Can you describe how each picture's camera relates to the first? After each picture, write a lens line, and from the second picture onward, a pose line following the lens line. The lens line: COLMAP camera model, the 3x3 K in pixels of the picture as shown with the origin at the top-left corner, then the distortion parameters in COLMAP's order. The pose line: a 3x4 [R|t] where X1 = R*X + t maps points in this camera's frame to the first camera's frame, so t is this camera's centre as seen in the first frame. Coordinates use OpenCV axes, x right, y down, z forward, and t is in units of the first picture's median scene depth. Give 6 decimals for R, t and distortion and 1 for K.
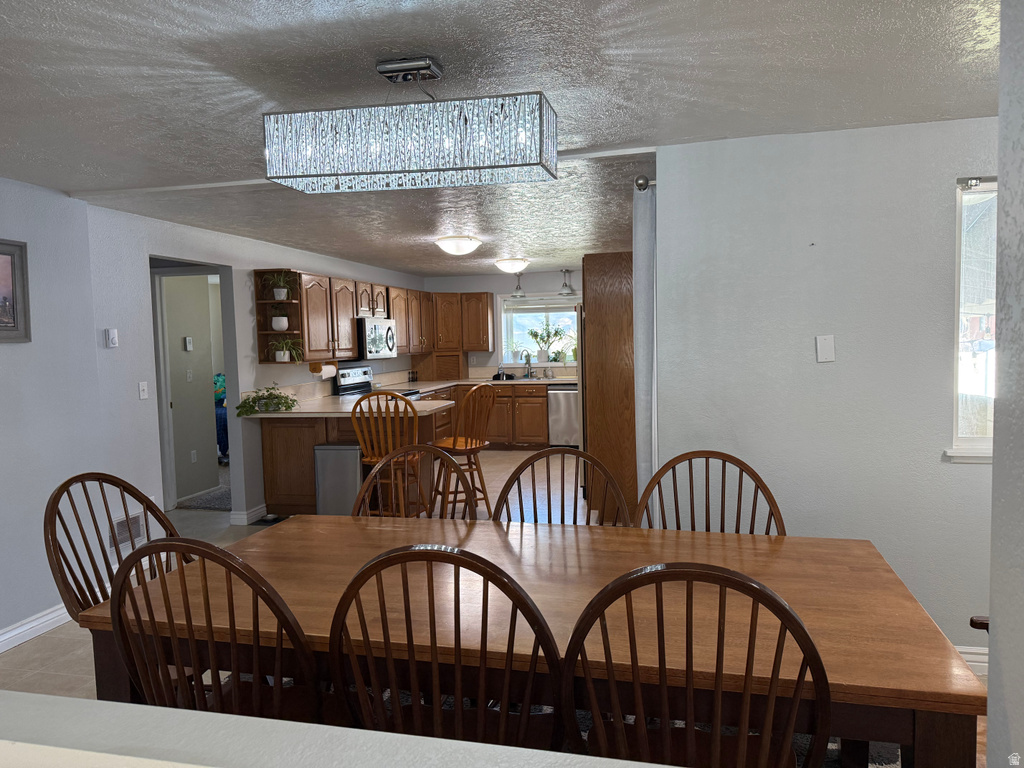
lens RADIAL K [[726.3, 0, 512.0], [0, 726.3, 384.0], [0, 0, 1]] dist [0.124319, -0.155927]
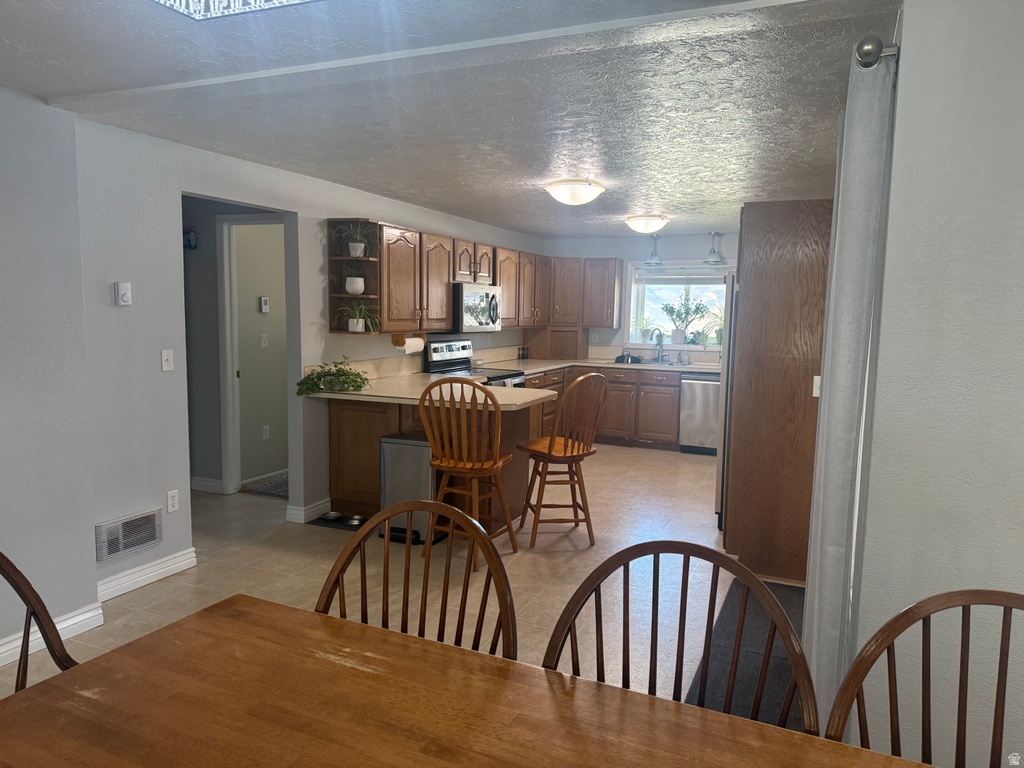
lens RADIAL K [[726.3, 0, 512.0], [0, 726.3, 384.0], [0, 0, 1]] dist [0.124319, -0.155927]
pose [[0.981419, 0.062426, -0.181439, 0.014566], [-0.055090, 0.997458, 0.045203, -0.016303], [0.183799, -0.034368, 0.982363, 0.192730]]
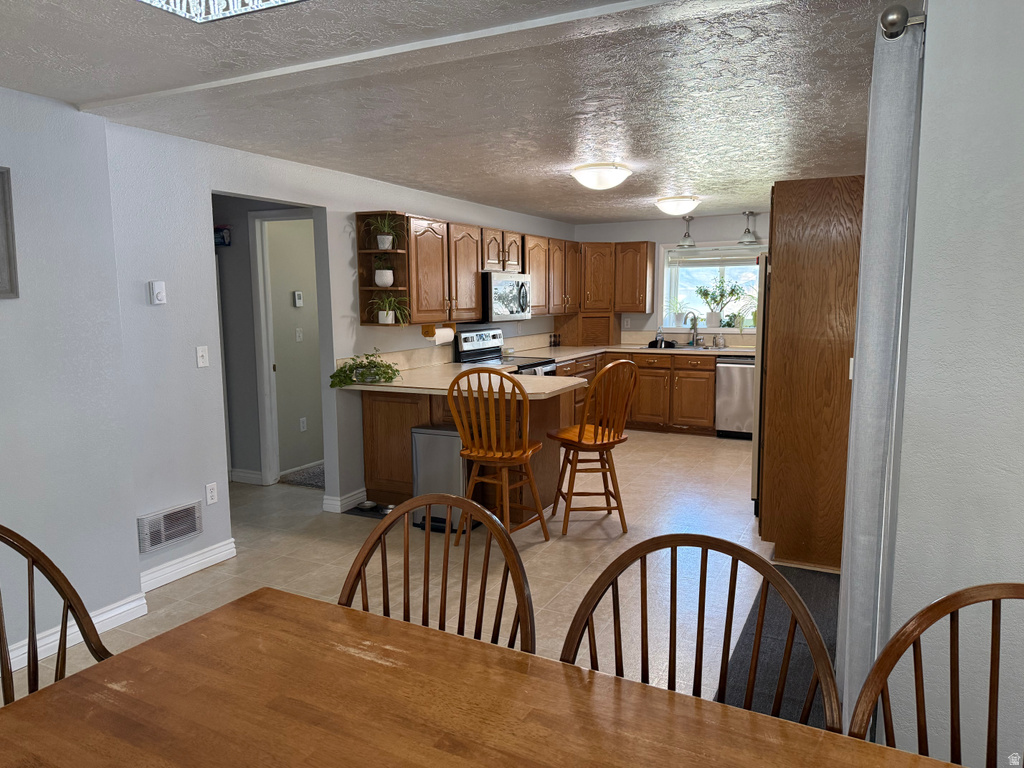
lens RADIAL K [[725.2, 0, 508.4], [0, 725.2, 382.6], [0, 0, 1]] dist [0.112378, -0.128895]
pose [[0.970779, 0.045966, -0.235533, 0.021717], [-0.031679, 0.997441, 0.064092, -0.018626], [0.237876, -0.054758, 0.969751, 0.196704]]
